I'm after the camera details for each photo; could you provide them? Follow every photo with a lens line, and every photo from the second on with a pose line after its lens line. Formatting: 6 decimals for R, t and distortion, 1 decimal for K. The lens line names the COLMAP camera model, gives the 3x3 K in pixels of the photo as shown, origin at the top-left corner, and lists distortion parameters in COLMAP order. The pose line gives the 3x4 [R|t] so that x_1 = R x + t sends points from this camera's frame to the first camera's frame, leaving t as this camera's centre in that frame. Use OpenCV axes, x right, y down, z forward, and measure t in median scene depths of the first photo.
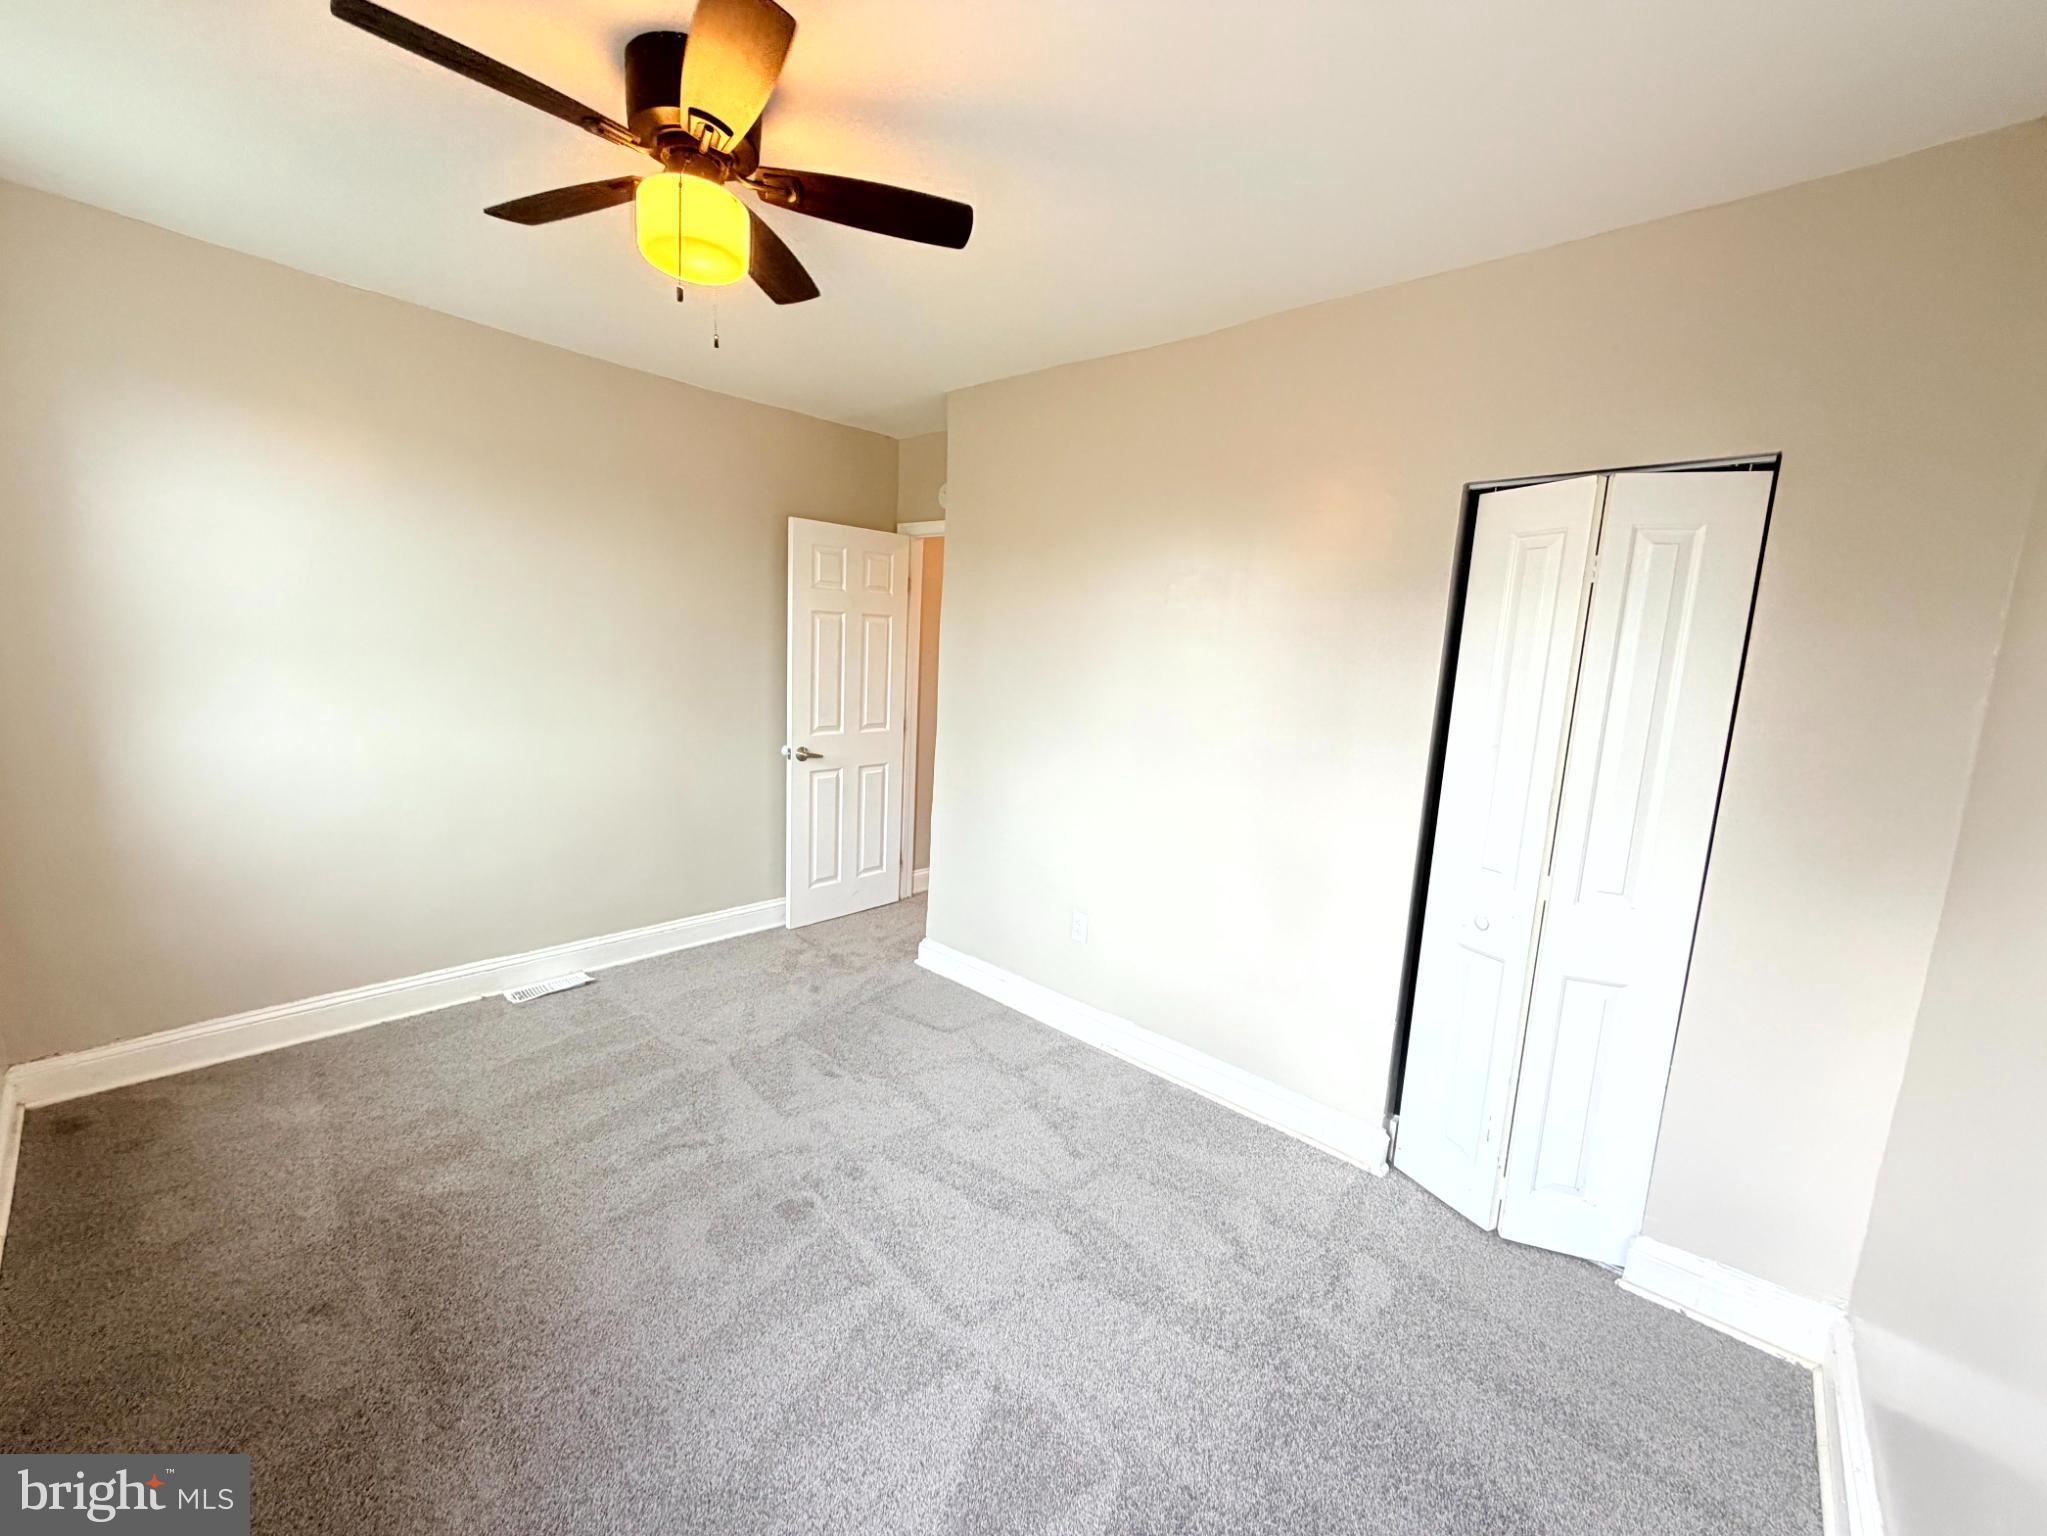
lens RADIAL K [[815.1, 0, 1026.0], [0, 815.1, 765.8], [0, 0, 1]] dist [-0.001380, -0.000130]
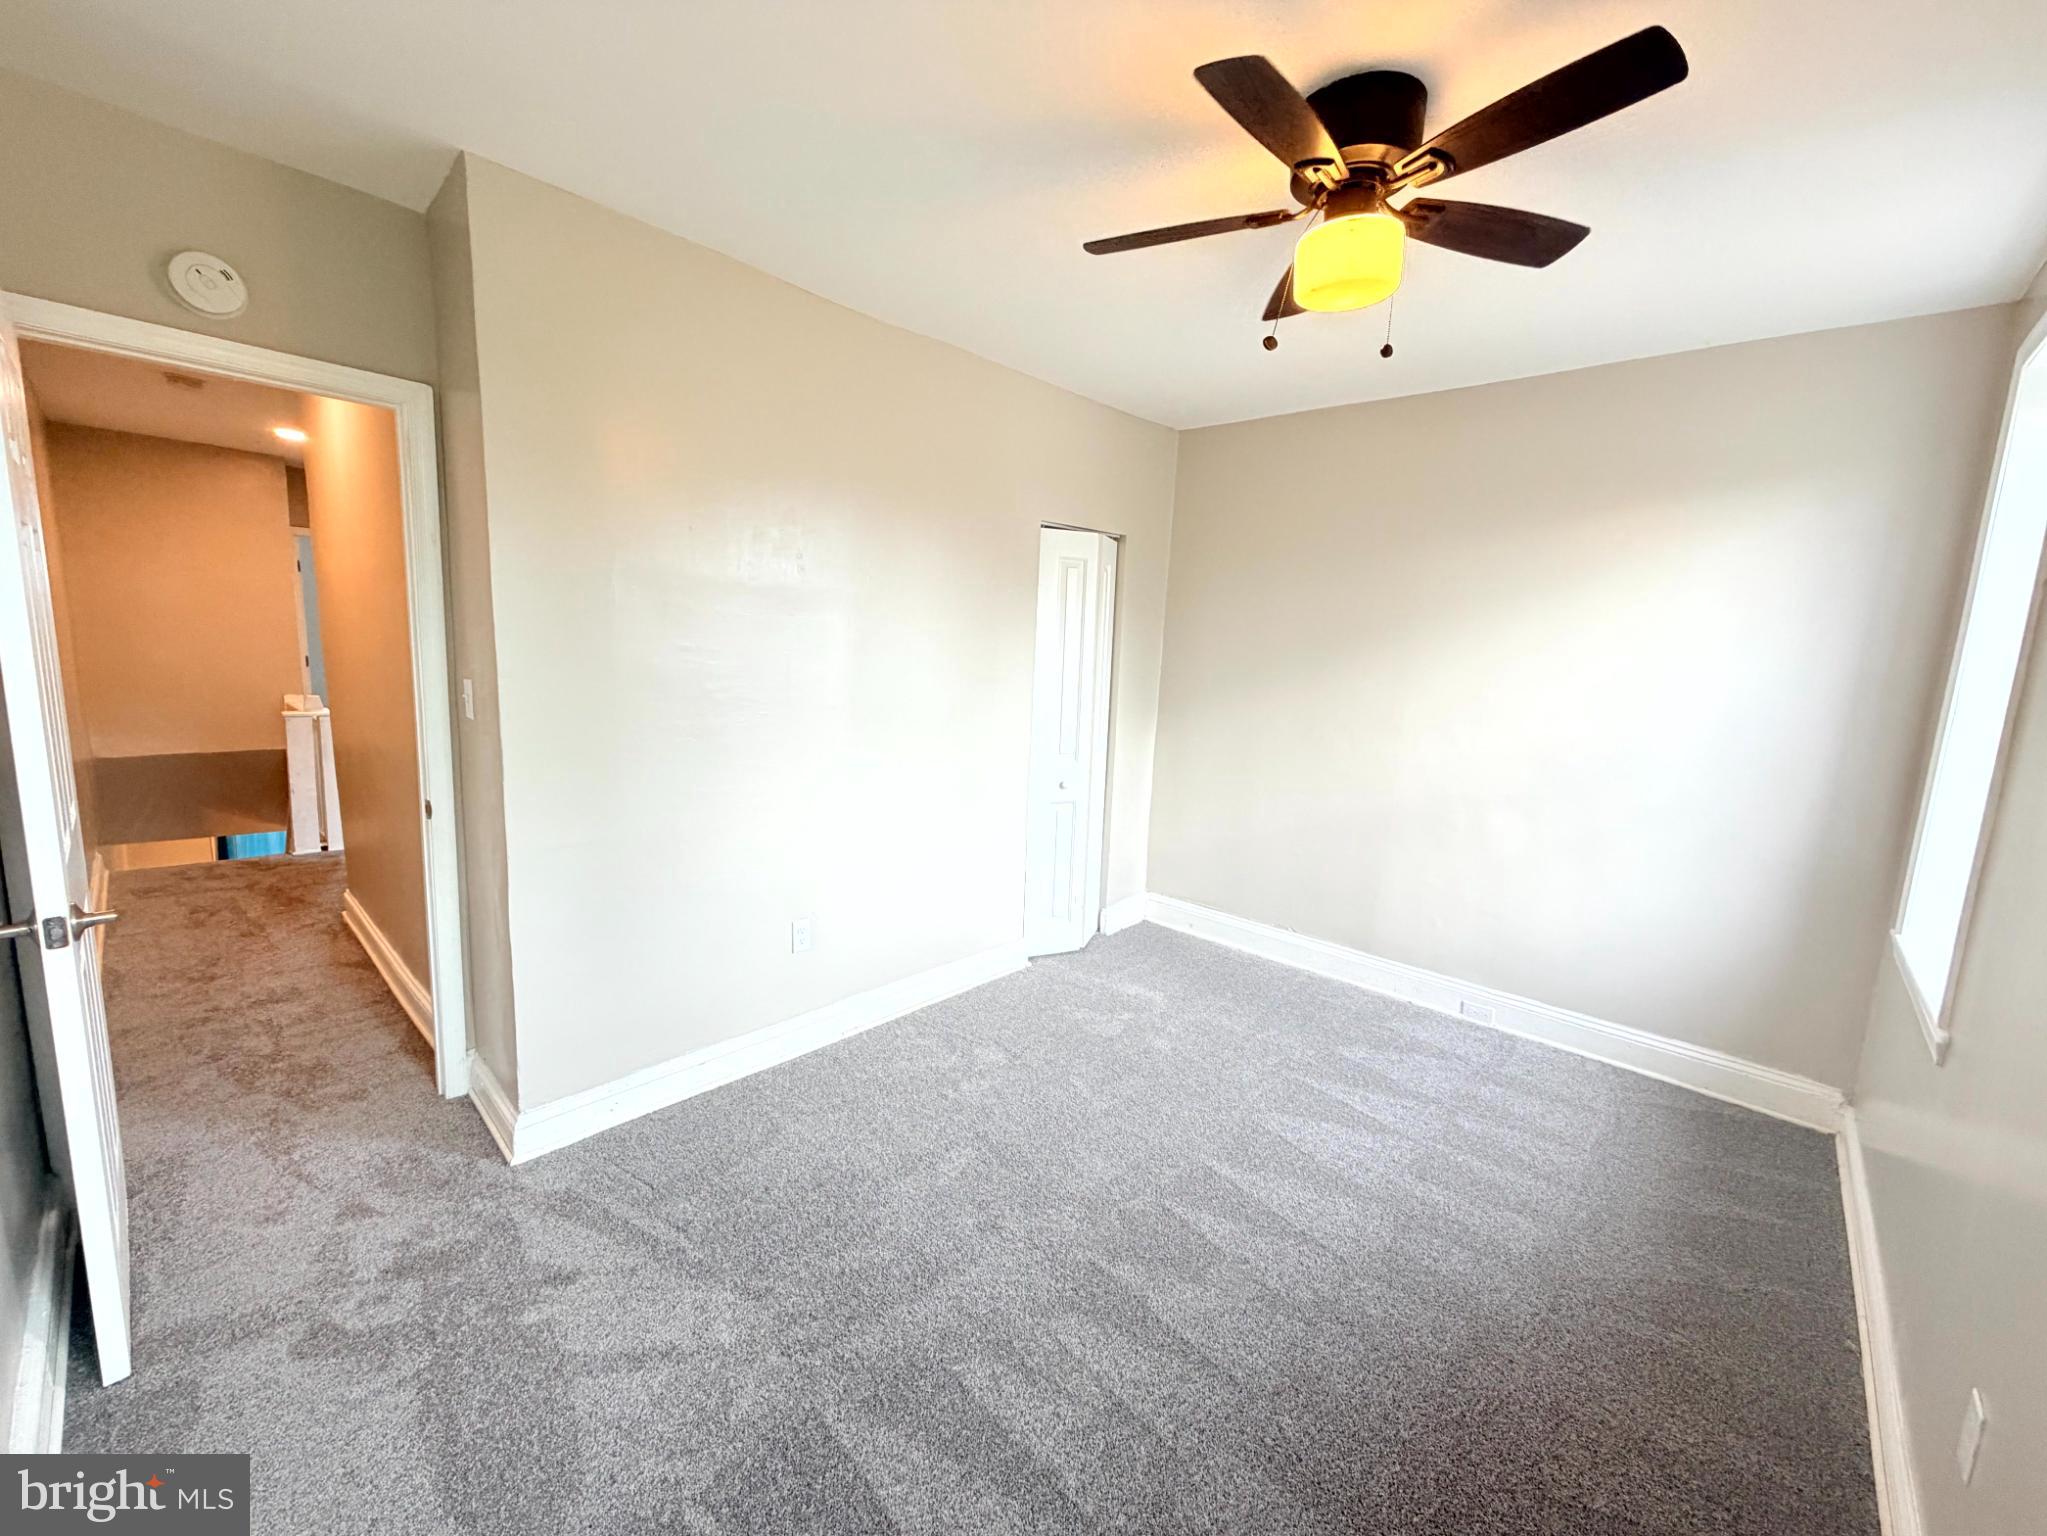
lens RADIAL K [[815.1, 0, 1025.6], [0, 815.1, 763.0], [0, 0, 1]] dist [-0.001380, -0.000130]
pose [[0.022294, -0.195682, 0.980414, -0.679547], [0.114896, 0.974662, 0.191921, -0.111302], [-0.993127, 0.108367, 0.044212, 0.626269]]
